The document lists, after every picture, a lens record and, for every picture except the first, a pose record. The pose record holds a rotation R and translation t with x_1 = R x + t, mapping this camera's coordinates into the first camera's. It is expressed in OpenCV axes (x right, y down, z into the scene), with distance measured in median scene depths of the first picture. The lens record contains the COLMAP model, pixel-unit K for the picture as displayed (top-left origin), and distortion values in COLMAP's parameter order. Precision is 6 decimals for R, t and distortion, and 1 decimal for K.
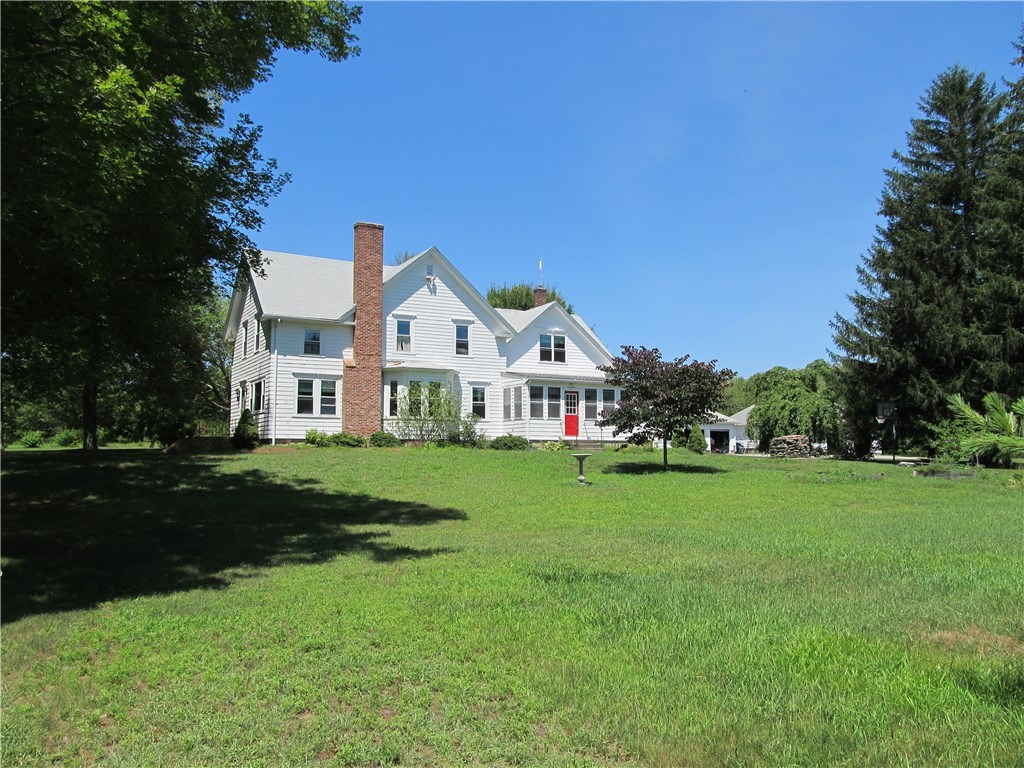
lens RADIAL K [[838.6, 0, 512.0], [0, 838.6, 384.0], [0, 0, 1]] dist [-0.075271, 0.044313]
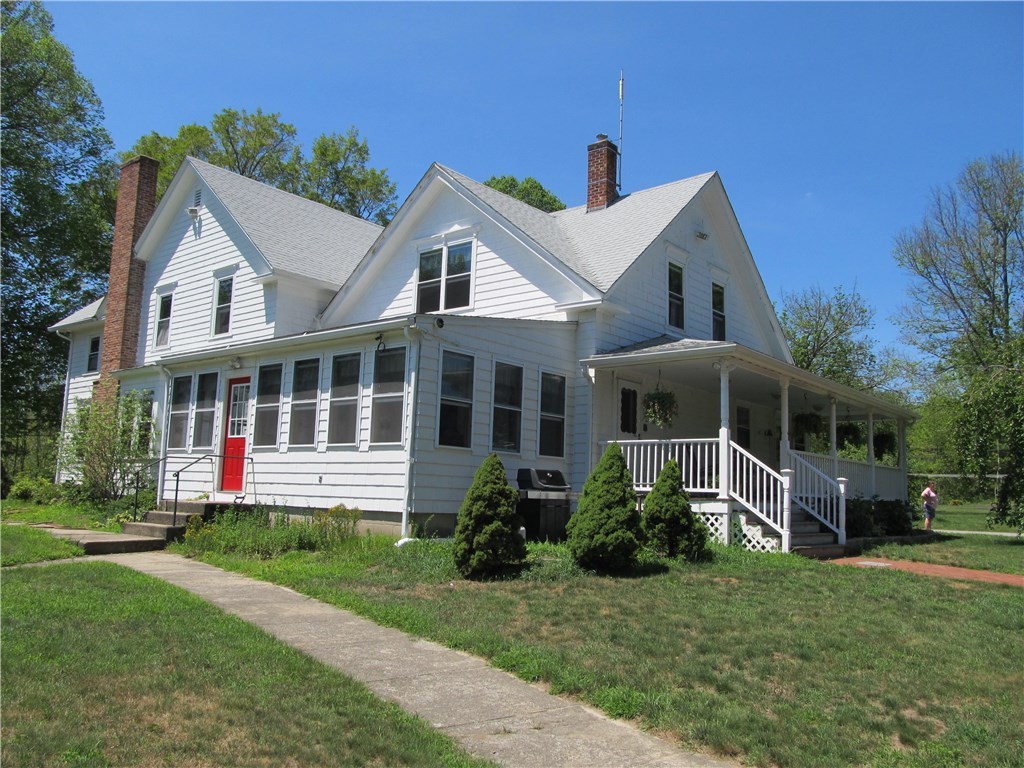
lens RADIAL K [[838.6, 0, 512.0], [0, 838.6, 384.0], [0, 0, 1]] dist [-0.075271, 0.044313]
pose [[0.352504, -0.115293, -0.928681, 0.508854], [0.048461, 0.993299, -0.104921, 0.062474], [0.934555, -0.008020, 0.355729, 1.044576]]
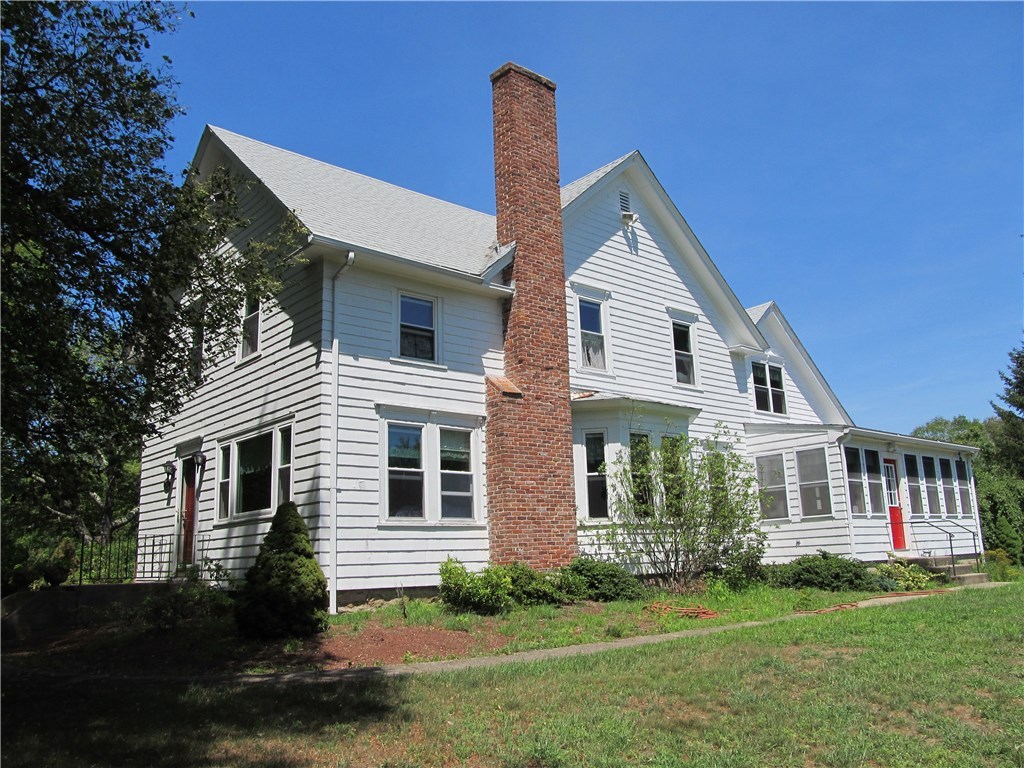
lens RADIAL K [[838.6, 0, 512.0], [0, 838.6, 384.0], [0, 0, 1]] dist [-0.075271, 0.044313]
pose [[0.978949, 0.009118, 0.203901, -0.265627], [0.016437, 0.992235, -0.123284, 0.022683], [-0.203442, 0.124040, 0.971198, 0.599089]]
